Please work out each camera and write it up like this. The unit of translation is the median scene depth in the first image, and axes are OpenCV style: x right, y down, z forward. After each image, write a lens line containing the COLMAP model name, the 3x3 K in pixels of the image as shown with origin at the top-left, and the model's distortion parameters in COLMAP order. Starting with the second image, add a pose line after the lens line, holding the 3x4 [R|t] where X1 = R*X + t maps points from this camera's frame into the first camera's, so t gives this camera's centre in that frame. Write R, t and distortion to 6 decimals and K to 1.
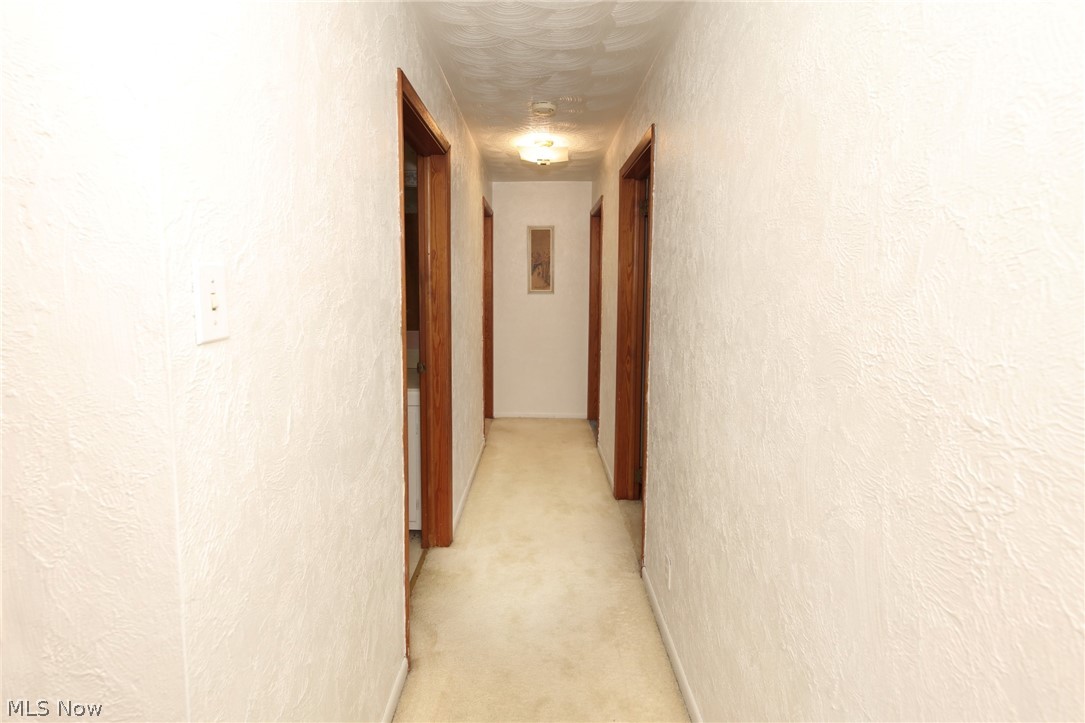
lens RADIAL K [[620.3, 0, 542.5], [0, 620.3, 361.5], [0, 0, 1]] dist [0.002302, 0.000005]
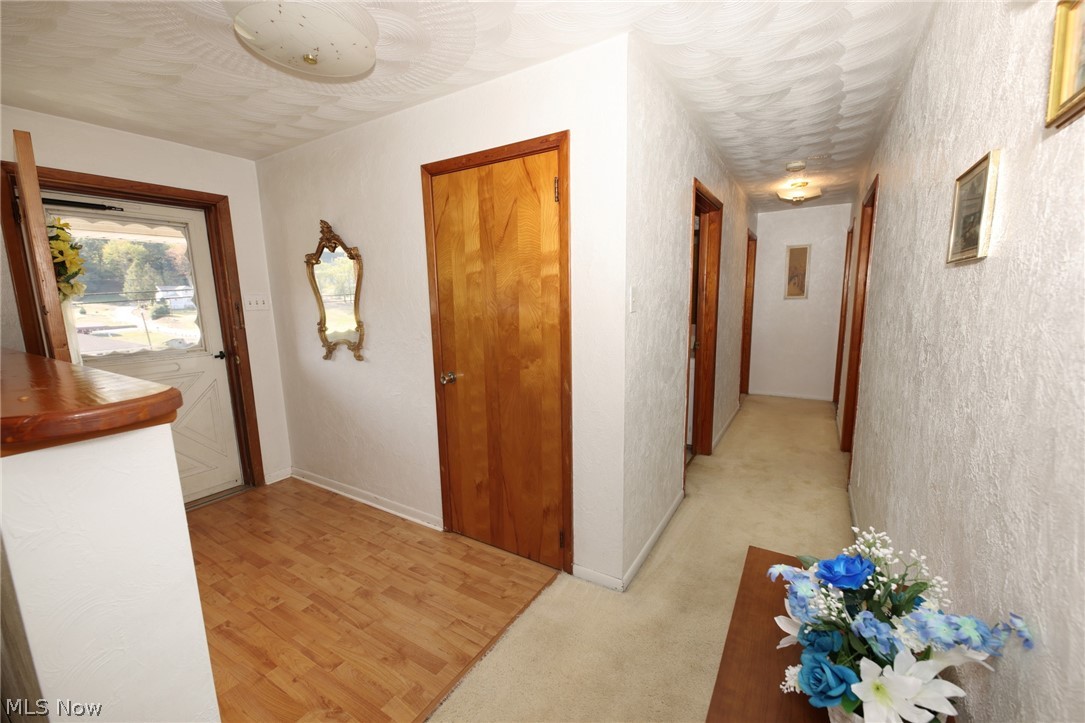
lens RADIAL K [[441.8, 0, 542.5], [0, 441.8, 361.5], [0, 0, 1]] dist [-0.001131, -0.000053]
pose [[0.865969, 0.050009, -0.497591, 0.029517], [-0.037761, 0.998686, 0.034653, 0.025241], [0.498670, -0.011219, 0.866719, -0.184183]]
